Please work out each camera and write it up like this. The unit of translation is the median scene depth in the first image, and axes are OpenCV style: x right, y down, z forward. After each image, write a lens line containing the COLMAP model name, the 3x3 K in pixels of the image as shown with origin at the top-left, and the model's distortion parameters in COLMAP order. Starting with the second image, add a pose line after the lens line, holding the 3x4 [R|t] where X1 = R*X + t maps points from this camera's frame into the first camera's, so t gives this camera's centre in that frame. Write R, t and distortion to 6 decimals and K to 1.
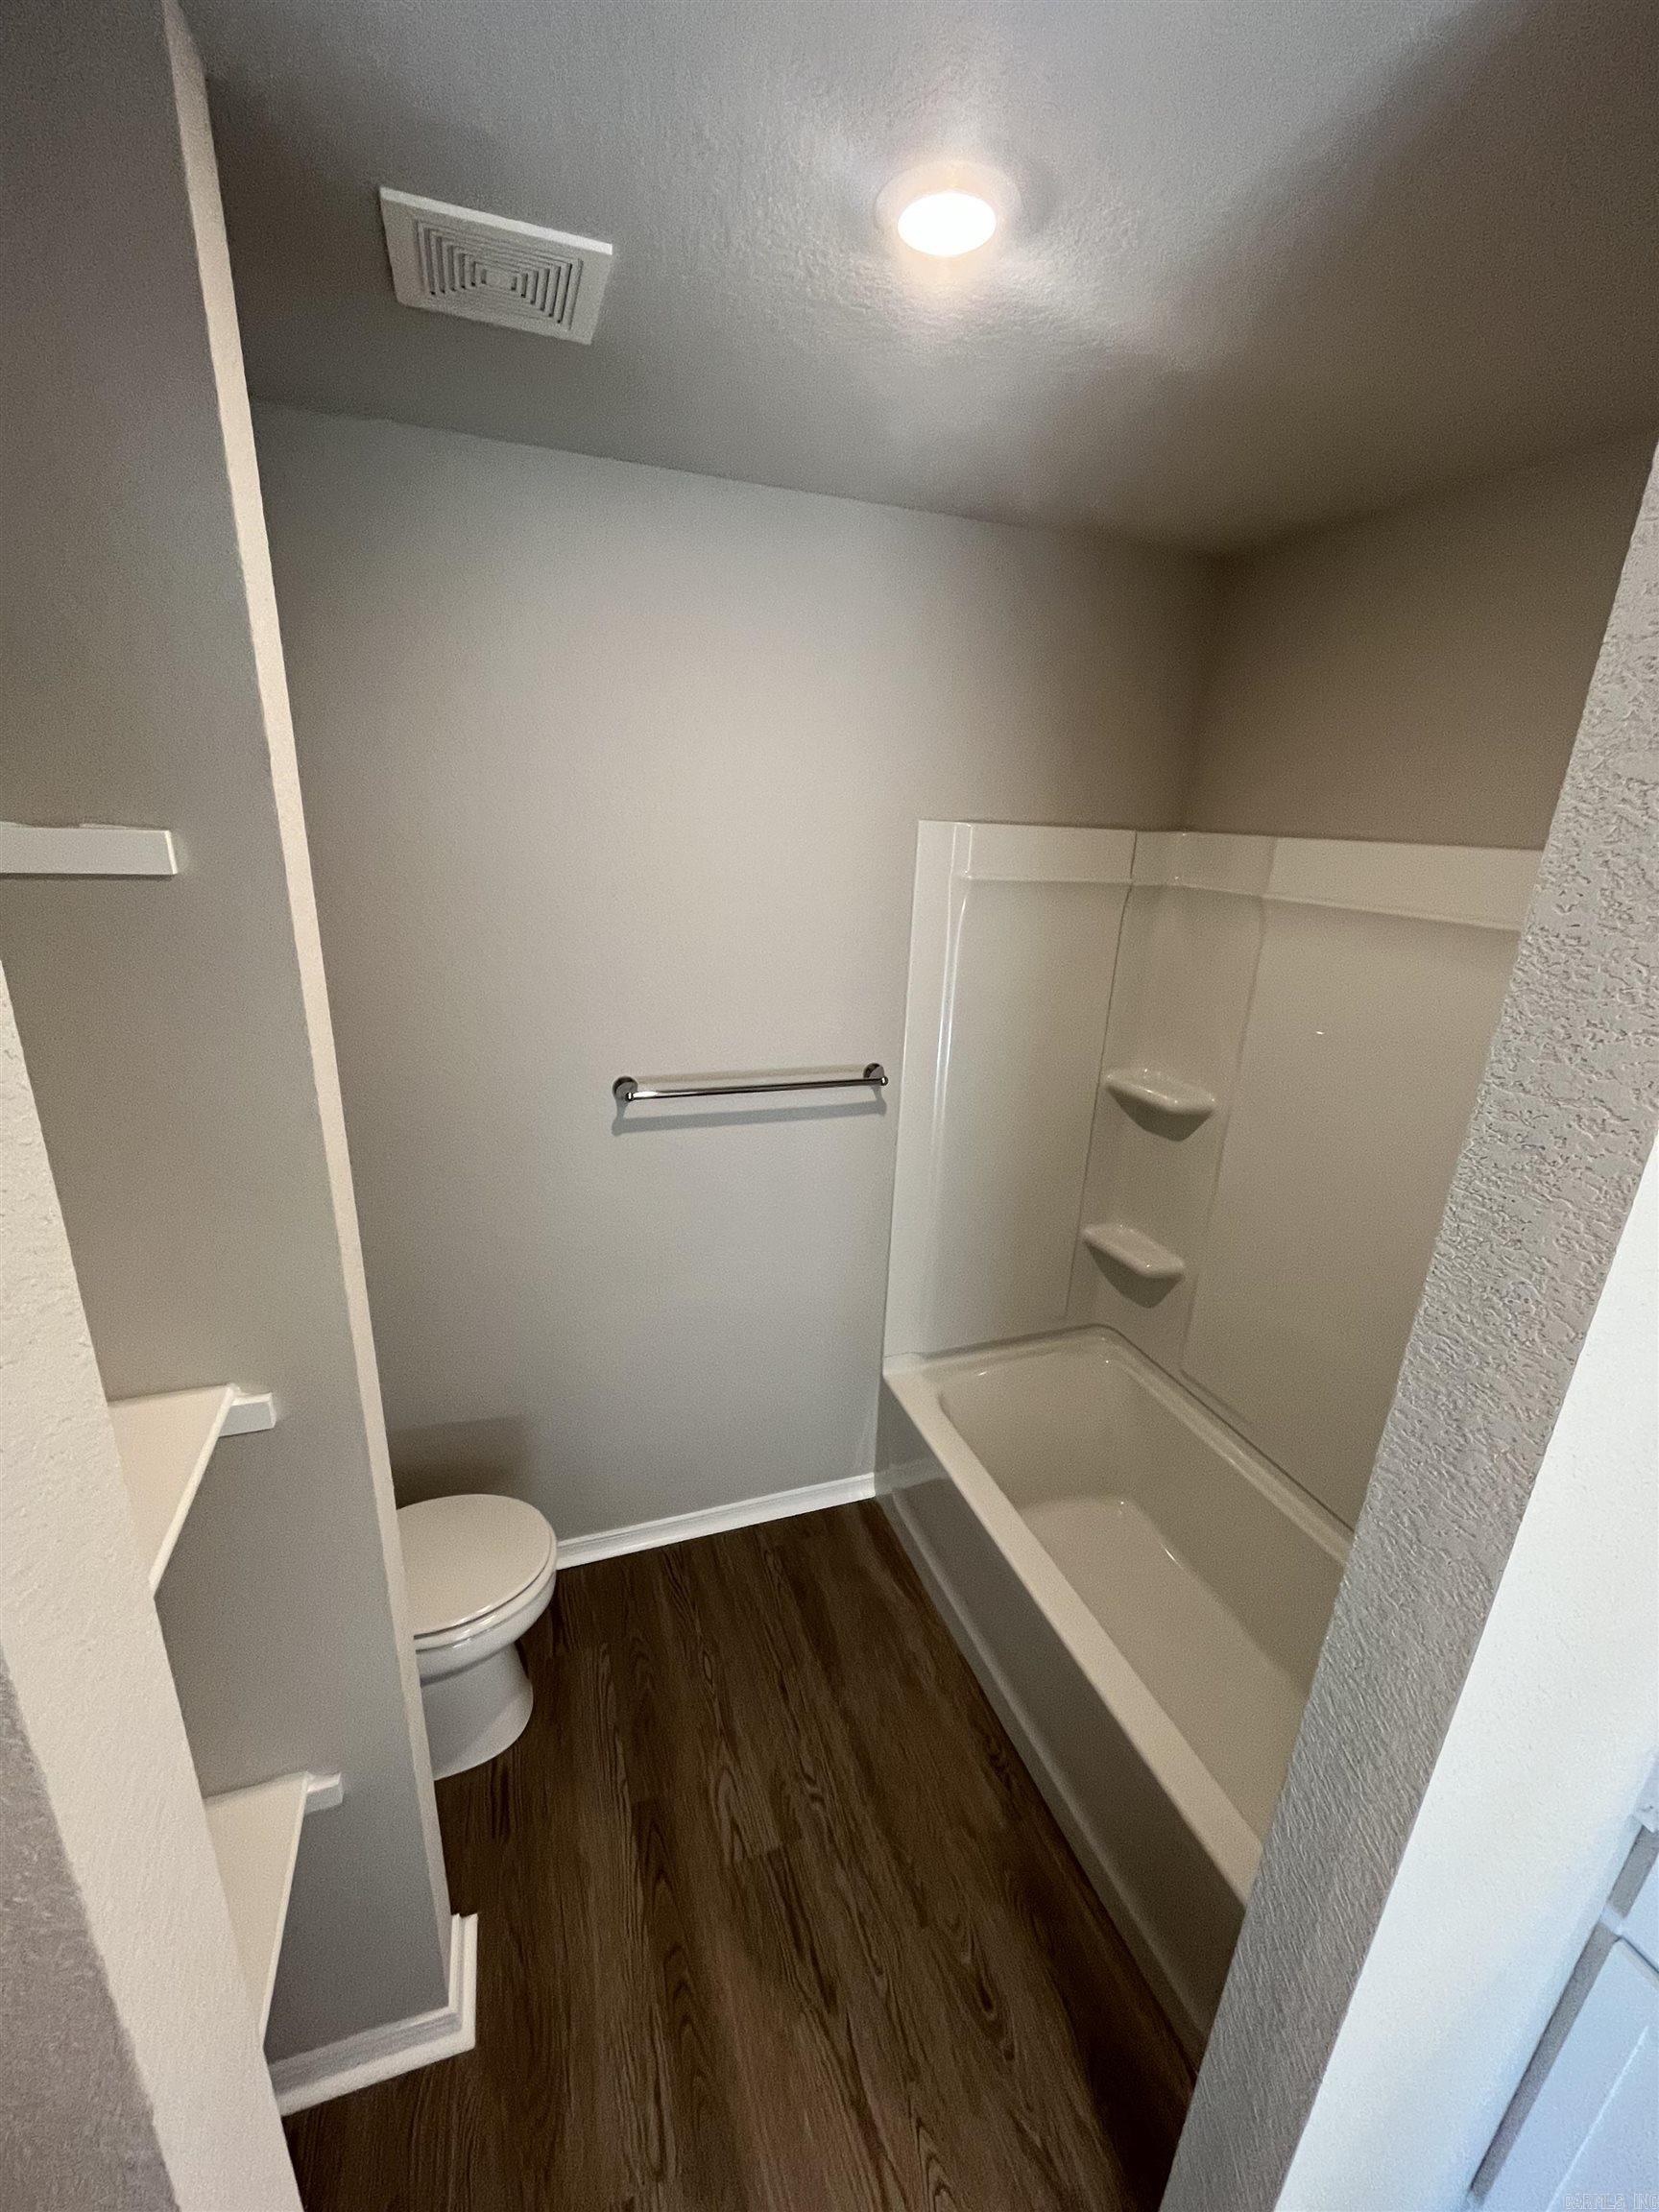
lens RADIAL K [[894.5, 0, 826.4], [0, 894.5, 1105.7], [0, 0, 1]] dist [0.000295, 0.000019]
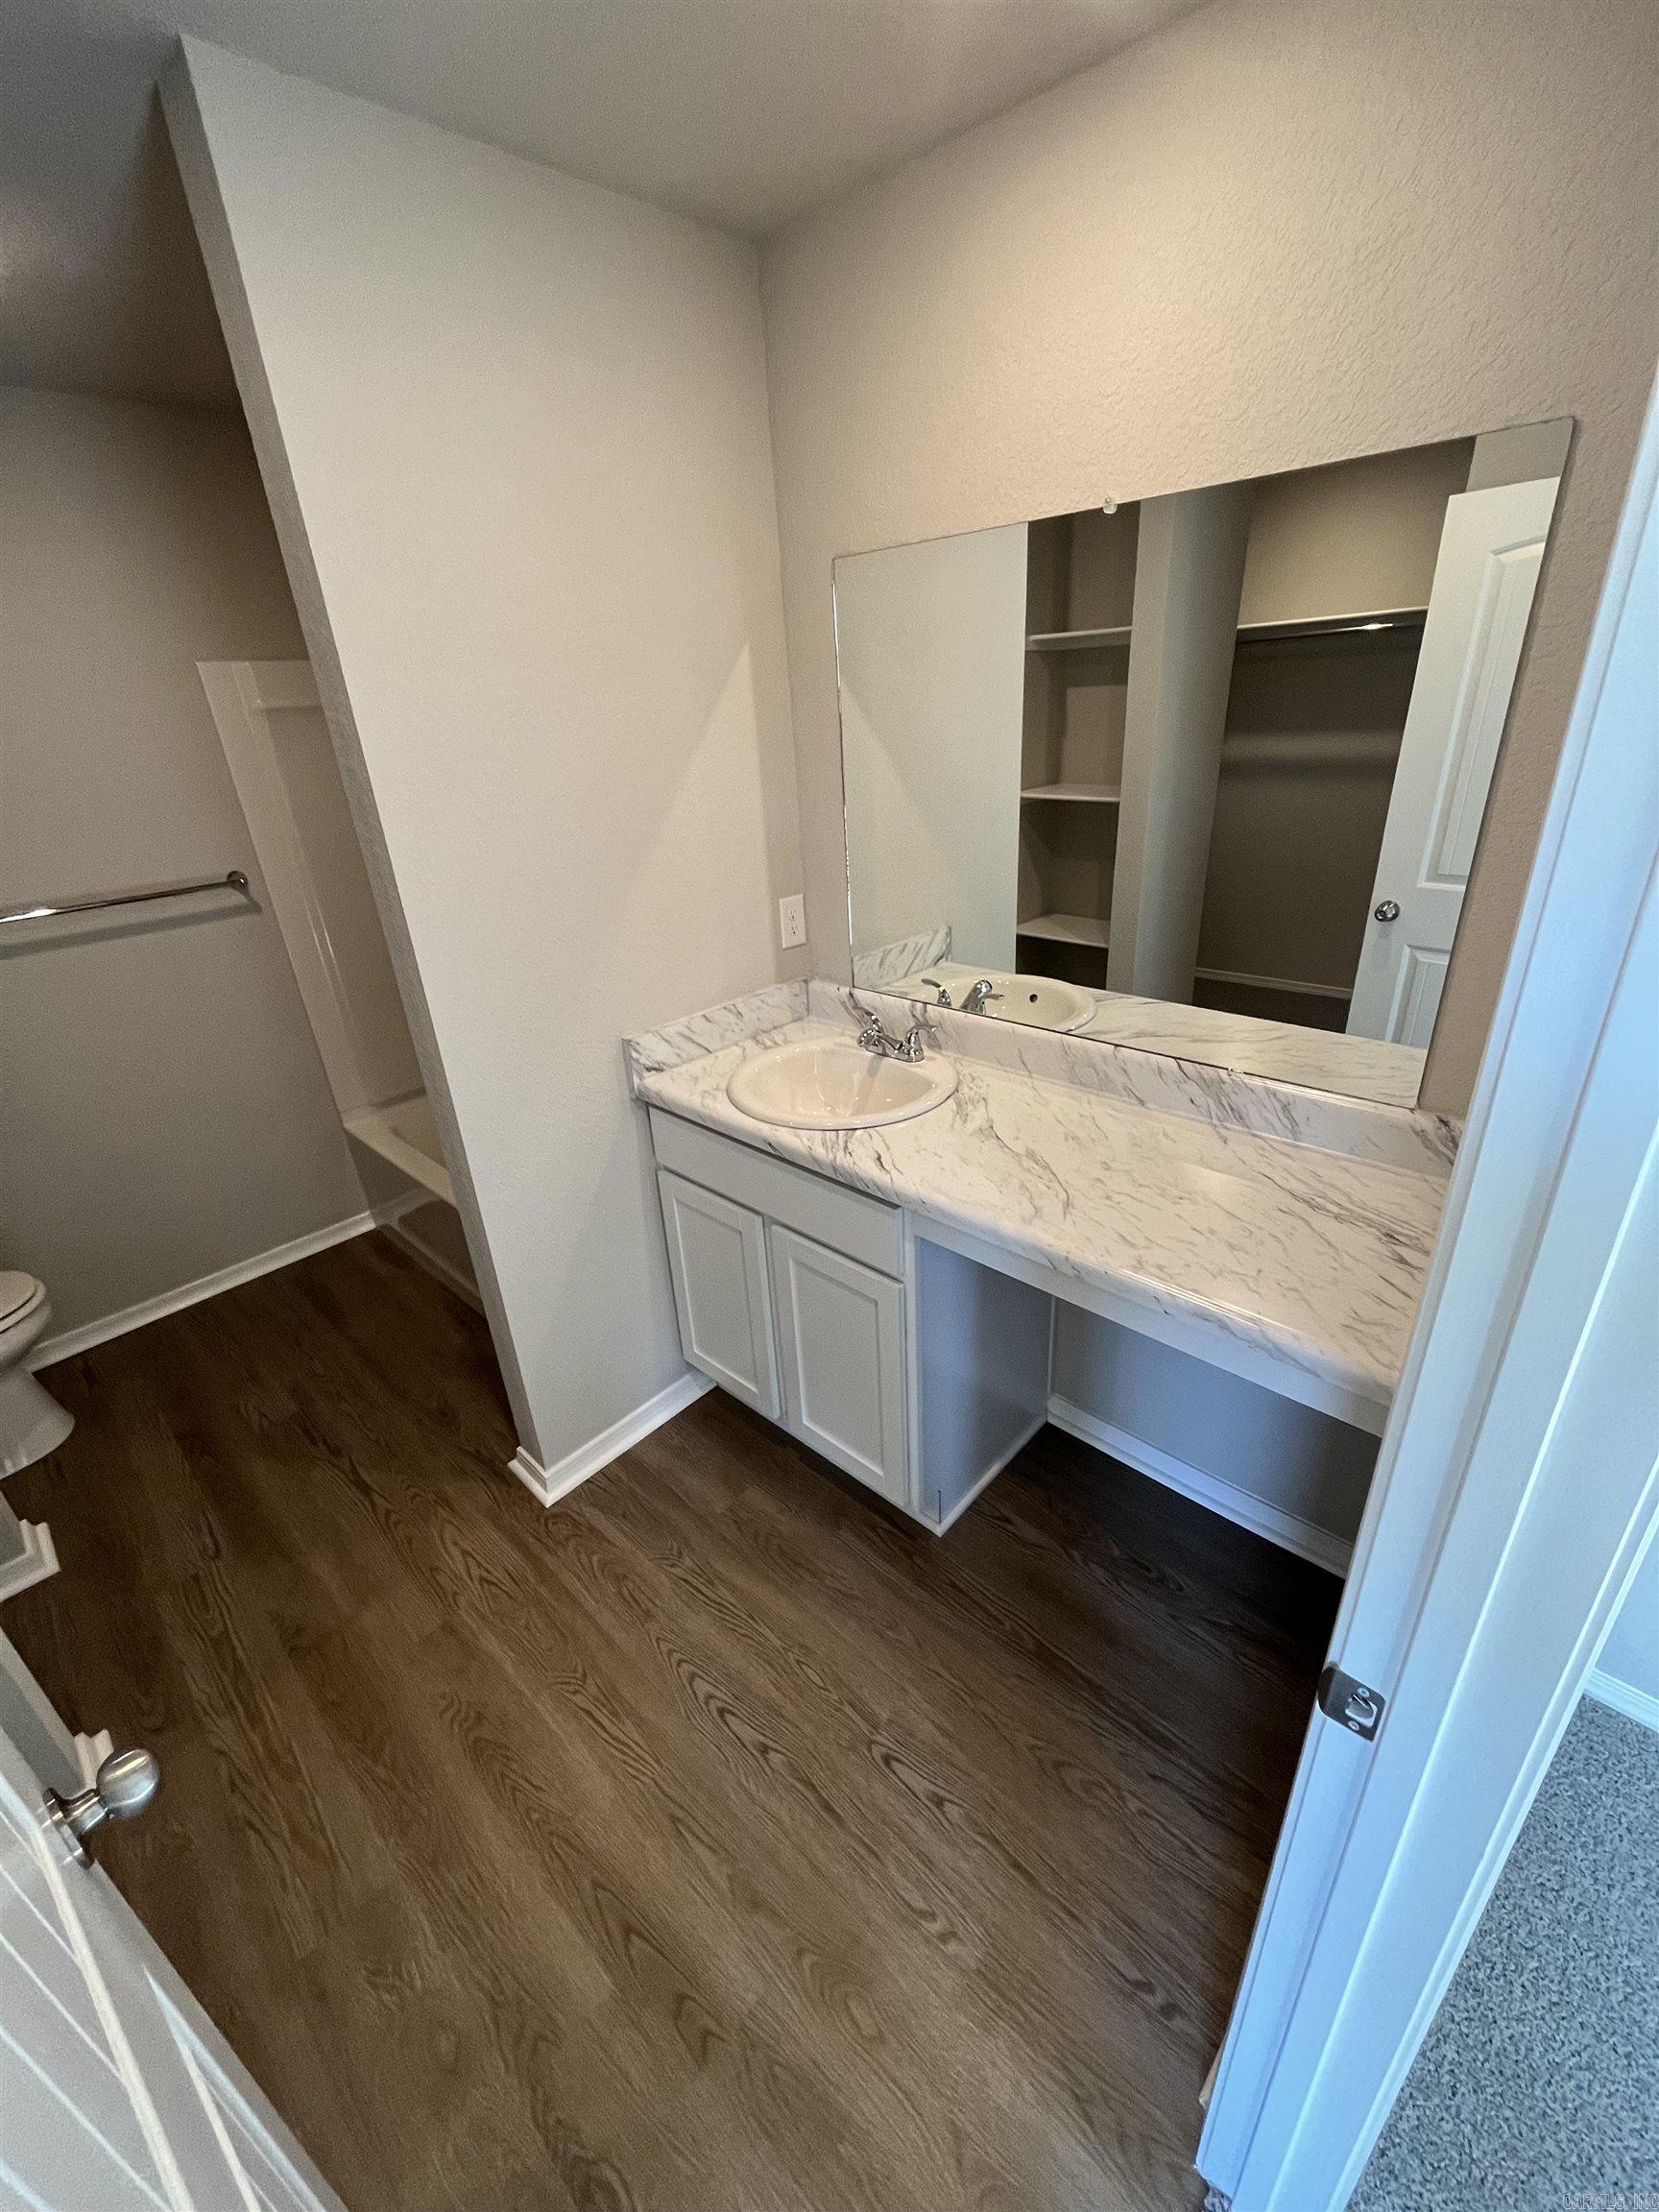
lens RADIAL K [[894.5, 0, 826.3], [0, 894.5, 1107.9], [0, 0, 1]] dist [0.000295, 0.000019]
pose [[0.888322, -0.269672, 0.371701, 0.272326], [0.225786, 0.961306, 0.157833, 0.302091], [-0.399882, -0.056282, 0.914837, -0.567779]]
